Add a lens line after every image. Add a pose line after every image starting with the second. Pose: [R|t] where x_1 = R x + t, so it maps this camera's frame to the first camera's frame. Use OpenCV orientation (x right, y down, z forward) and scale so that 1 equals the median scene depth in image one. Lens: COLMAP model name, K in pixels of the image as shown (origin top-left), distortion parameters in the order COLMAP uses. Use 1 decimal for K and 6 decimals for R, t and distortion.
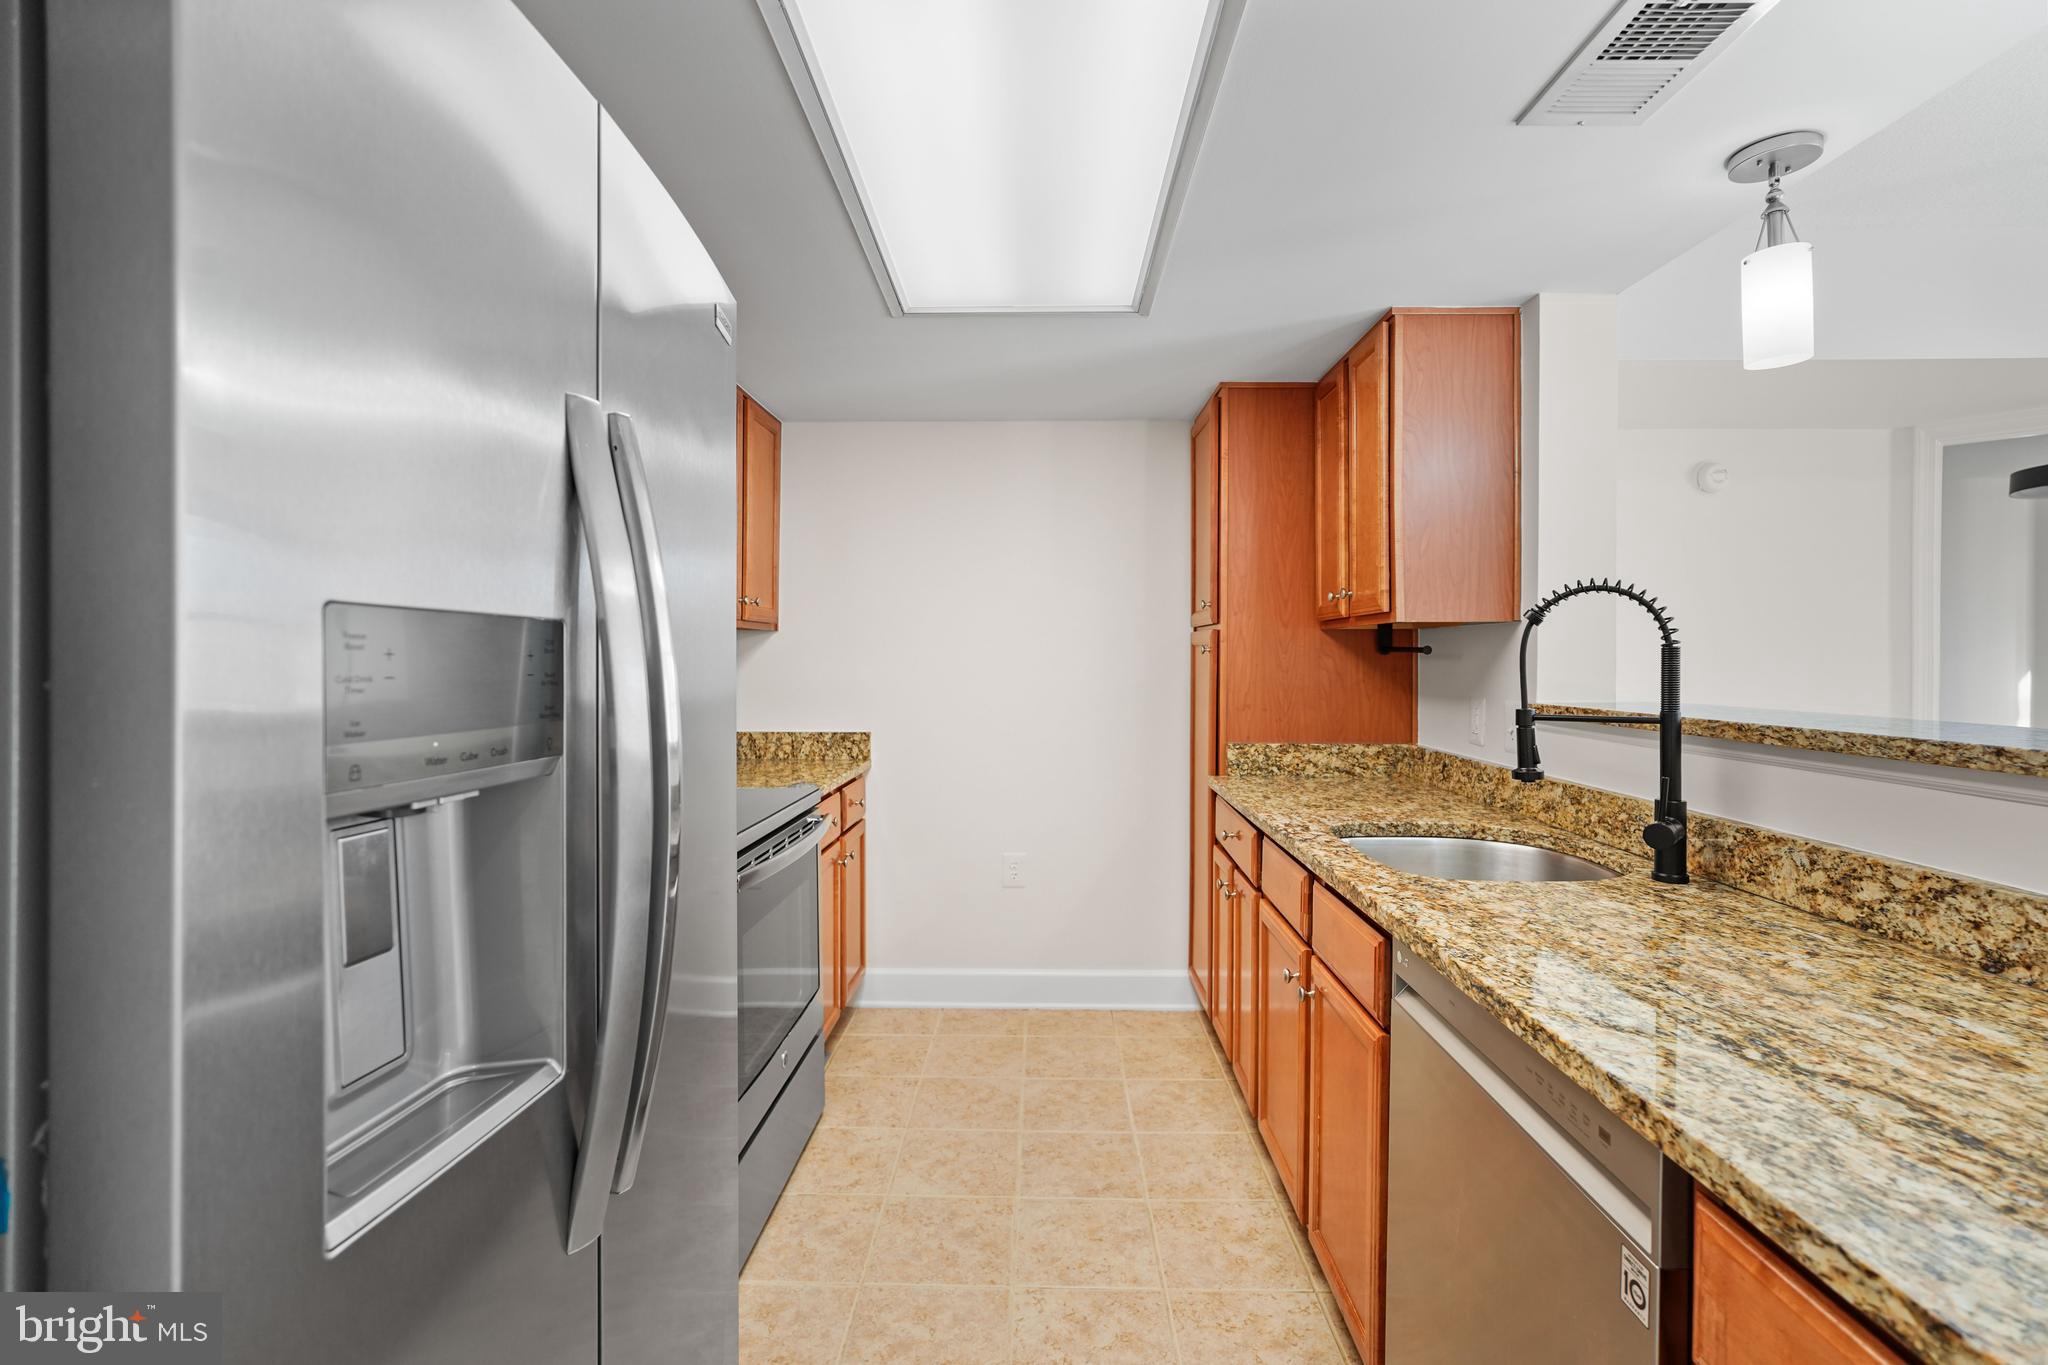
lens RADIAL K [[898.6, 0, 1024.0], [0, 898.6, 682.5], [0, 0, 1]] dist [-0.002636, 0.000477]
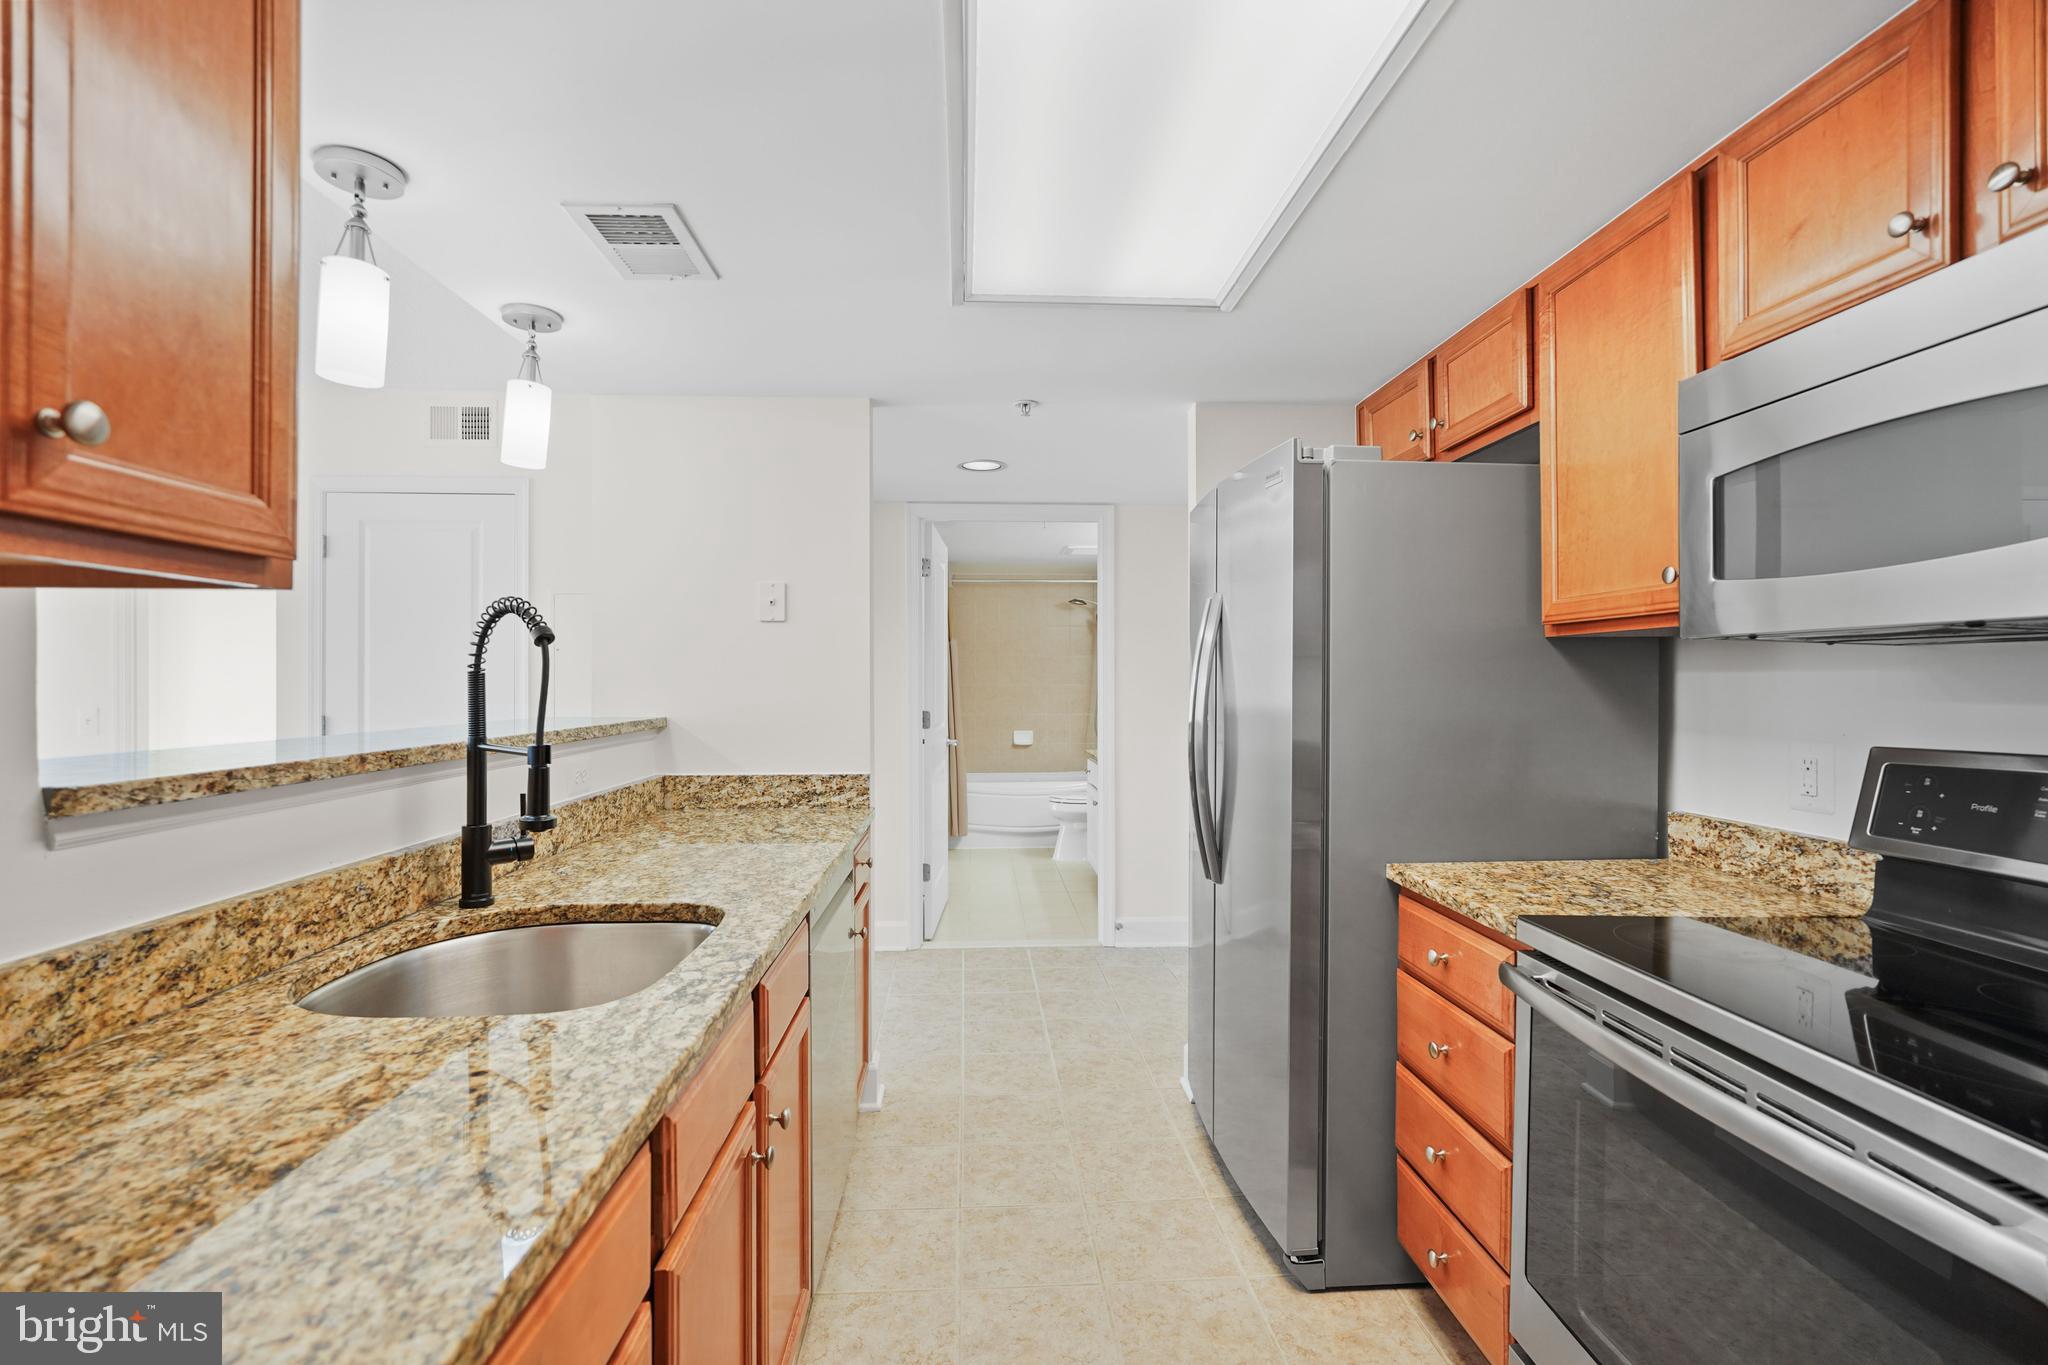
lens RADIAL K [[898.6, 0, 1024.0], [0, 898.6, 682.5], [0, 0, 1]] dist [-0.002636, 0.000477]
pose [[-0.996520, 0.000177, -0.083352, 0.167840], [-0.002206, 0.999592, 0.028487, -0.049630], [0.083323, 0.028571, -0.996113, 1.763651]]
